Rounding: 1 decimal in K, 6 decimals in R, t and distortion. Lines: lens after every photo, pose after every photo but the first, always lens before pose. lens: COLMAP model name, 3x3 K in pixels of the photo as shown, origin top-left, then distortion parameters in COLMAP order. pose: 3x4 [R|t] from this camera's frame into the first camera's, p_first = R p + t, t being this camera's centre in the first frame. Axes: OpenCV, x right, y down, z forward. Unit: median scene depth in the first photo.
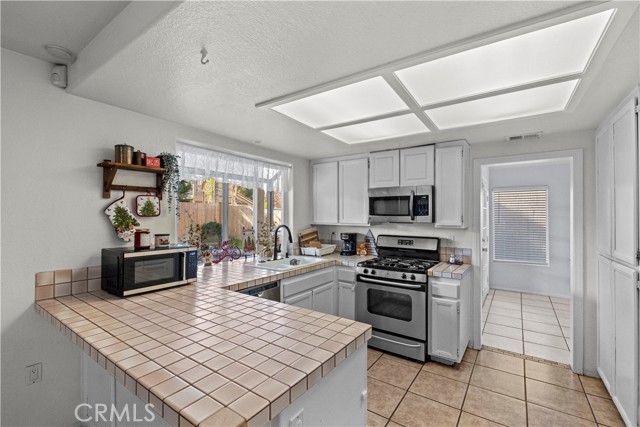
lens RADIAL K [[276.5, 0, 319.8], [0, 276.5, 211.2], [0, 0, 1]] dist [-0.004505, -0.003390]
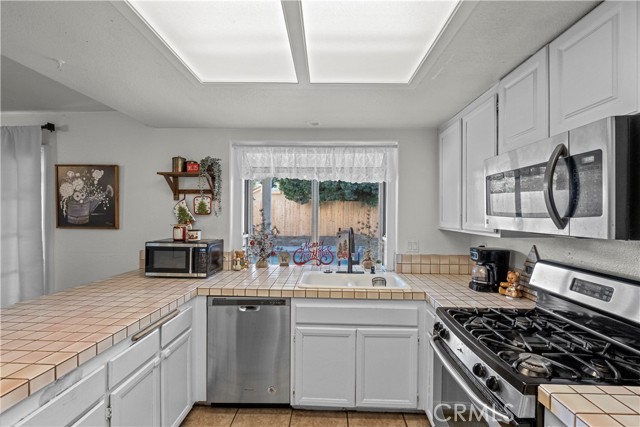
lens RADIAL K [[276.5, 0, 324.0], [0, 276.5, 218.6], [0, 0, 1]] dist [-0.004505, -0.003390]
pose [[0.556096, 0.015655, -0.830970, 0.466608], [0.004498, 0.999751, 0.021846, 0.009816], [0.831106, -0.015886, 0.555888, 0.561180]]
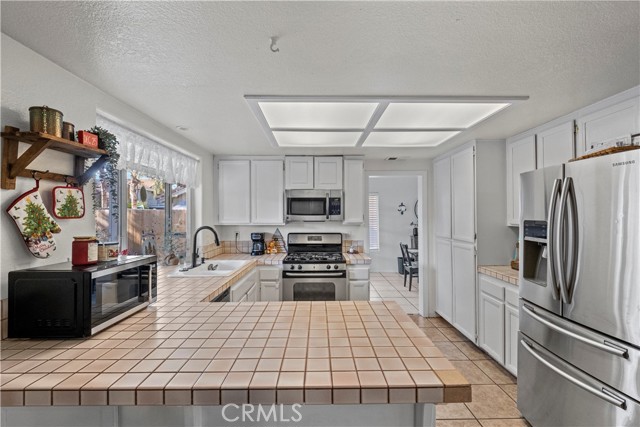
lens RADIAL K [[276.5, 0, 319.4], [0, 276.5, 210.2], [0, 0, 1]] dist [-0.004505, -0.003390]
pose [[0.815748, 0.003285, 0.578398, -0.370186], [-0.001253, 0.999992, -0.003913, 0.000511], [-0.578406, 0.002467, 0.815745, 0.069750]]
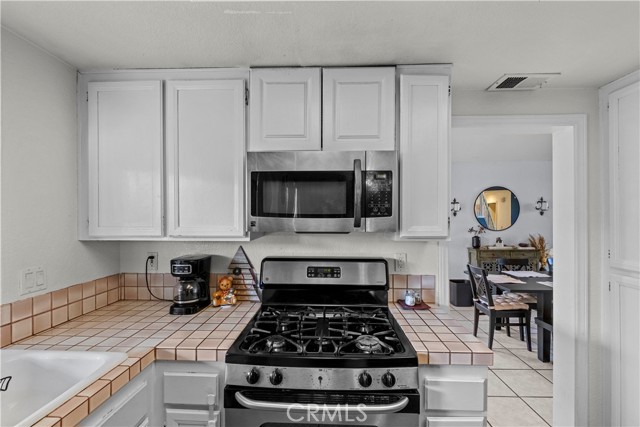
lens RADIAL K [[276.5, 0, 319.7], [0, 276.5, 214.3], [0, 0, 1]] dist [-0.004505, -0.003390]
pose [[0.839320, -0.000486, 0.543637, 0.047907], [-0.004499, 0.999959, 0.007839, 0.009010], [-0.543619, -0.009026, 0.839284, 0.671550]]
